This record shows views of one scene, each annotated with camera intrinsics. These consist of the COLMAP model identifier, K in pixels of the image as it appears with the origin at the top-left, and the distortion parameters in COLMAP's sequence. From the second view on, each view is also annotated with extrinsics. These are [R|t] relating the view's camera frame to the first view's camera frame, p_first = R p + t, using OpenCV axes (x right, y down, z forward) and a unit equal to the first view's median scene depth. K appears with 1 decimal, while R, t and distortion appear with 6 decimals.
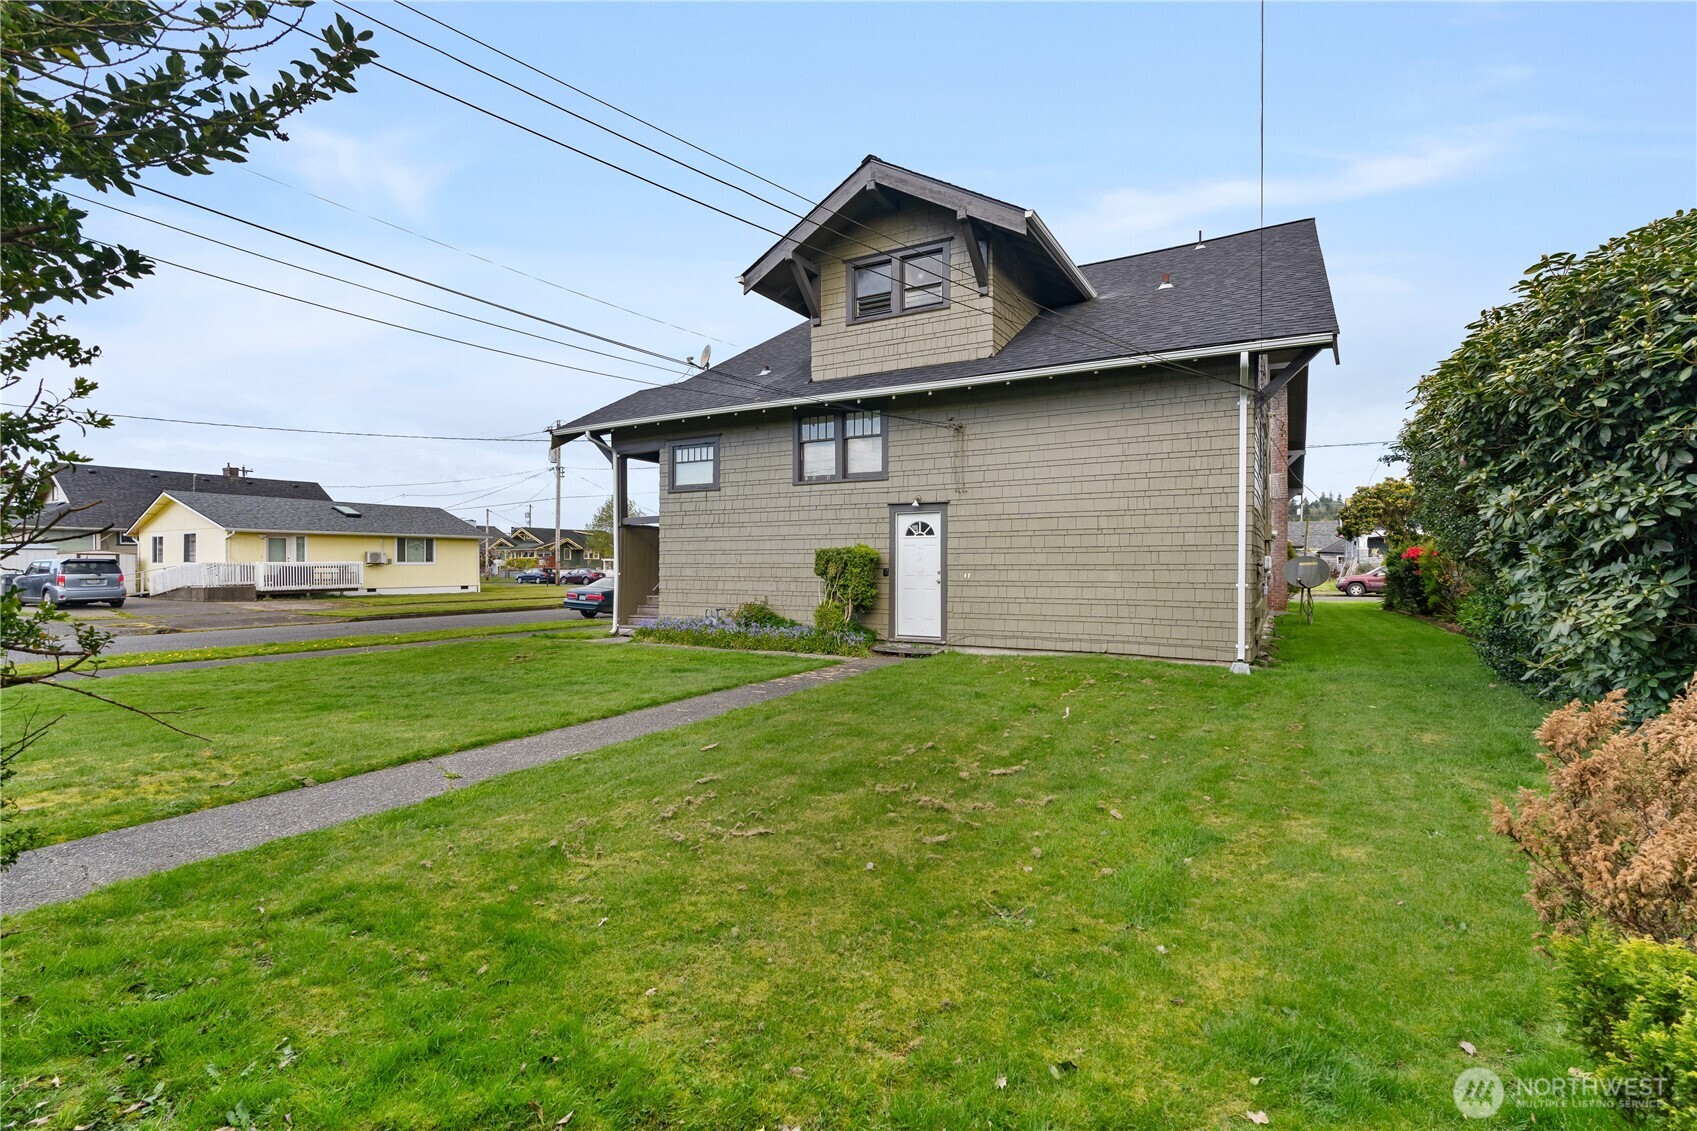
lens RADIAL K [[758.5, 0, 848.5], [0, 758.5, 565.5], [0, 0, 1]] dist [-0.001700, 0.000650]
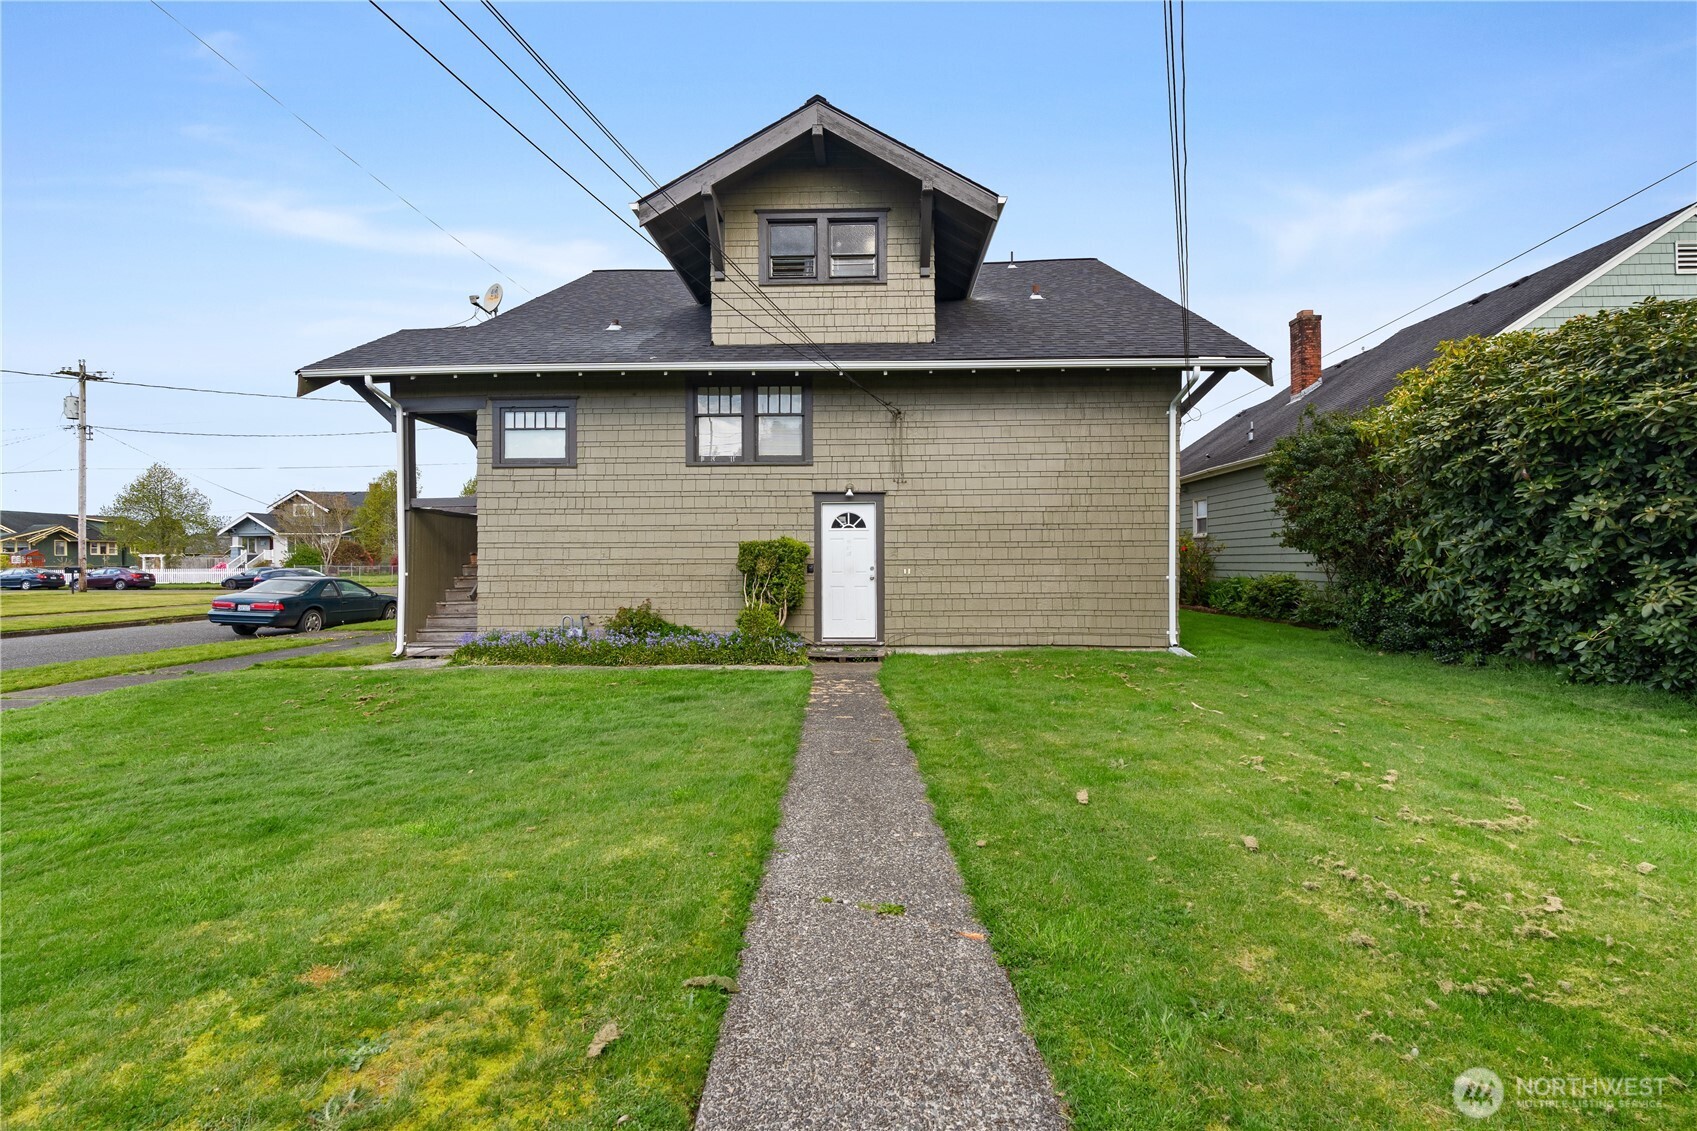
lens RADIAL K [[758.5, 0, 848.5], [0, 758.5, 565.5], [0, 0, 1]] dist [-0.001700, 0.000650]
pose [[0.889984, -0.006551, 0.455944, -0.322764], [0.003980, 0.999970, 0.006597, -0.000333], [-0.455974, -0.004056, 0.889984, 0.184314]]
